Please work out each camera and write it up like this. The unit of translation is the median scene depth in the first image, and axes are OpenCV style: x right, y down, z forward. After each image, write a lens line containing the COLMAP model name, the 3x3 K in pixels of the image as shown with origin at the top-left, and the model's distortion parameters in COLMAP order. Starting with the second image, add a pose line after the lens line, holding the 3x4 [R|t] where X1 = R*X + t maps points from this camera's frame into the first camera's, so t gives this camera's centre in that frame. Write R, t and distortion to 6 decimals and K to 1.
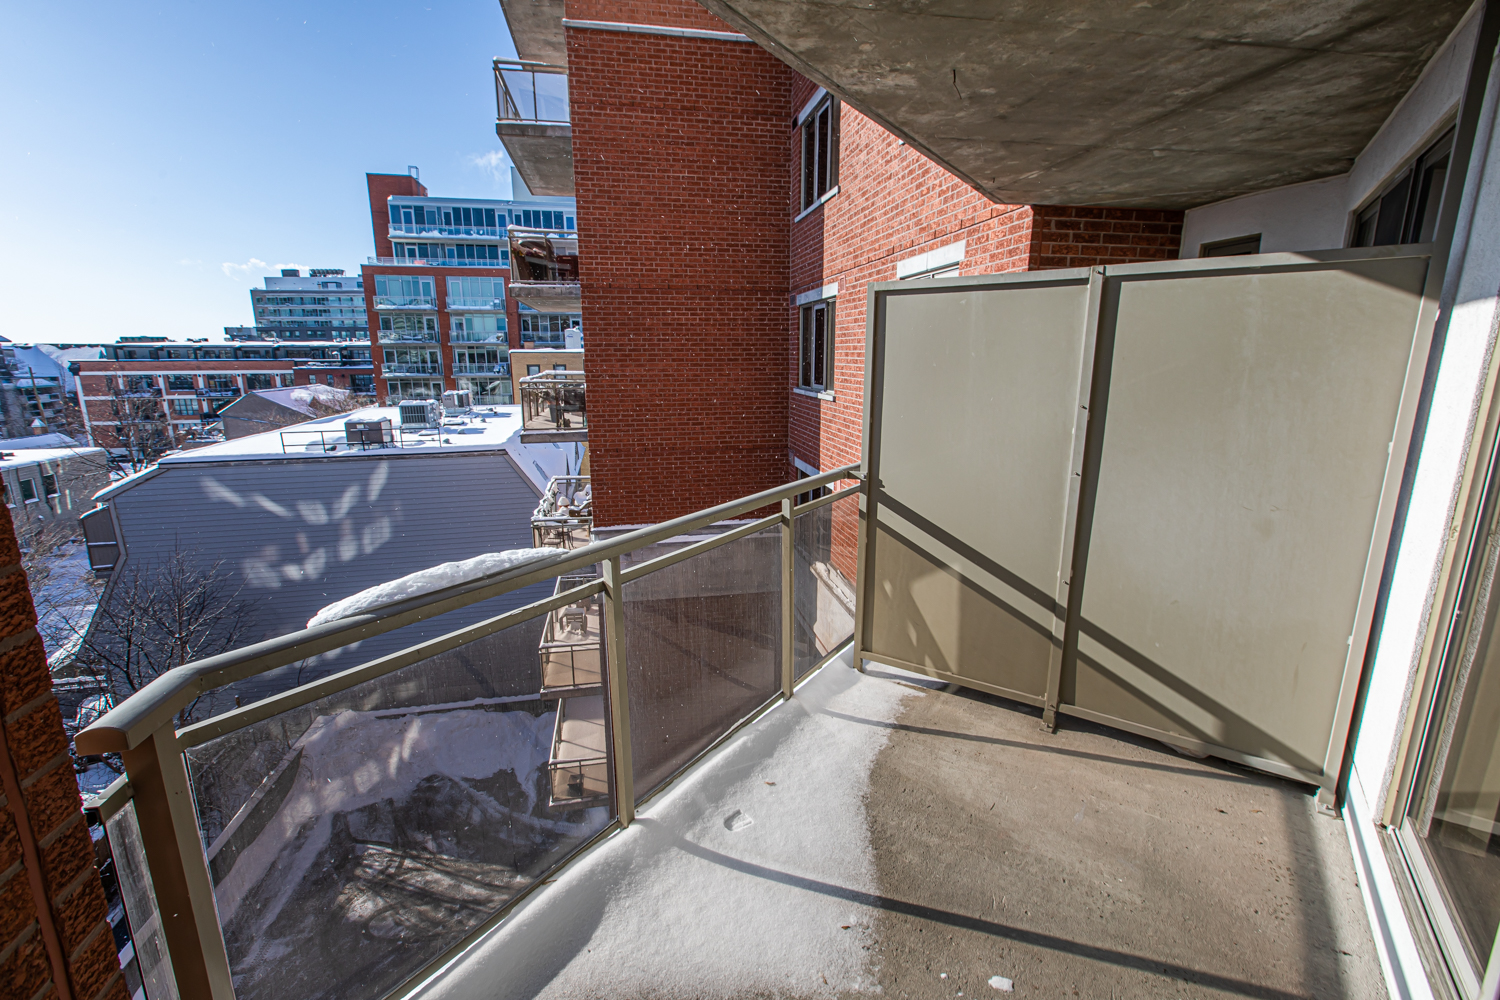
lens RADIAL K [[664.8, 0, 748.0], [0, 664.8, 501.9], [0, 0, 1]] dist [0.001058, -0.001387]
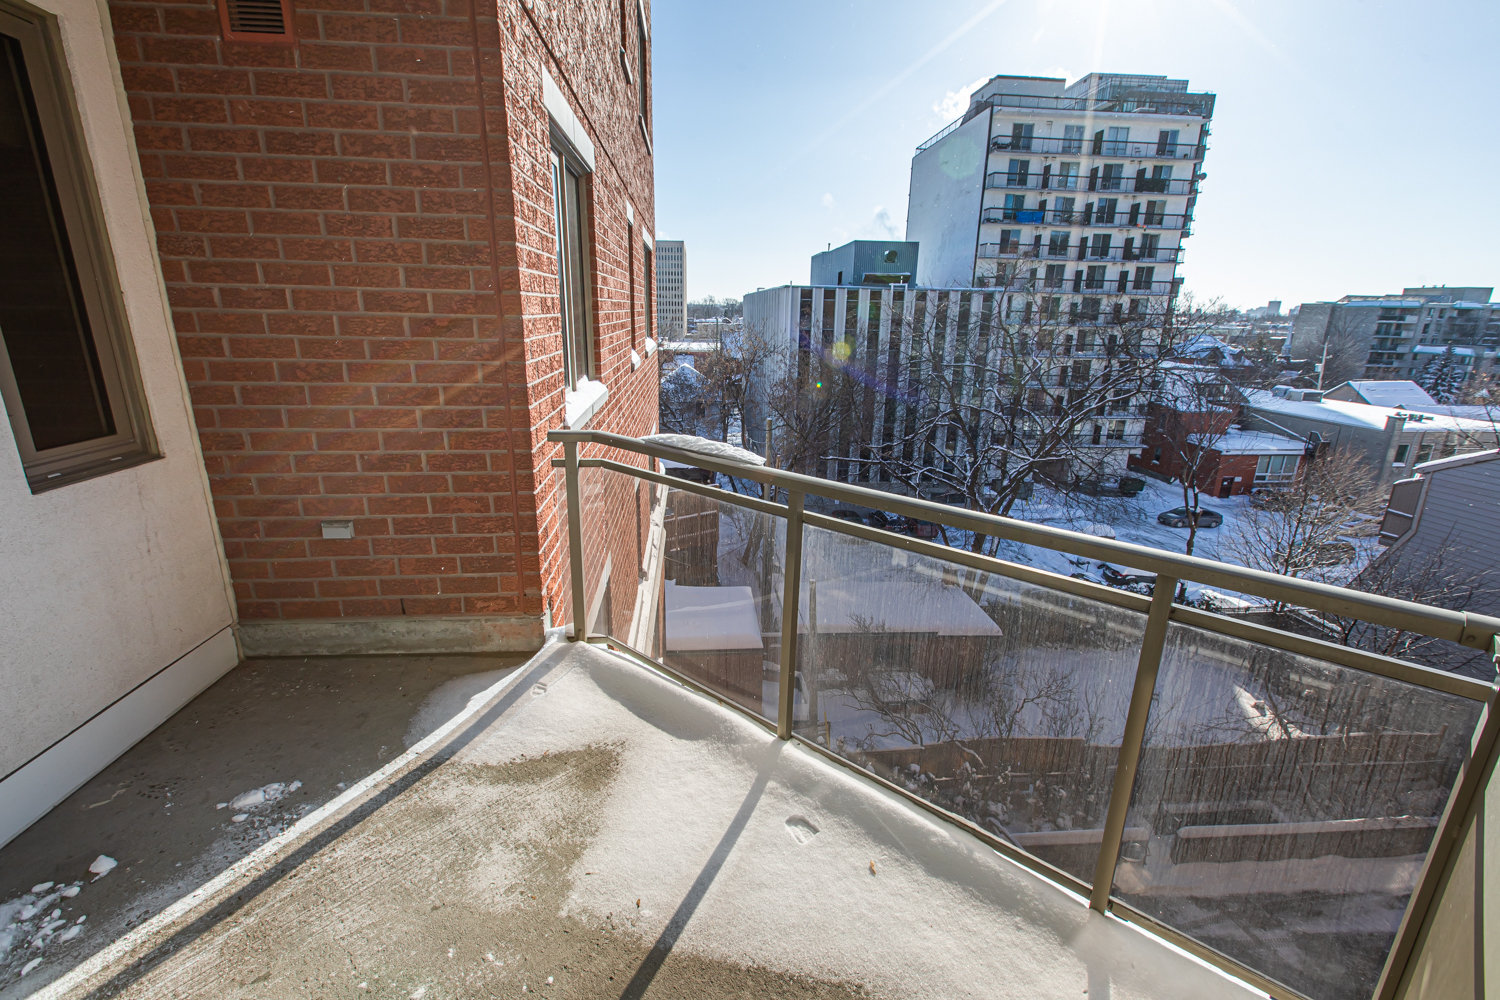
lens RADIAL K [[664.8, 0, 748.0], [0, 664.8, 501.9], [0, 0, 1]] dist [0.001058, -0.001387]
pose [[-0.112374, 0.277525, -0.954124, 0.369094], [-0.234352, 0.925717, 0.296864, -0.088817], [0.965635, 0.256960, -0.038988, 0.437464]]
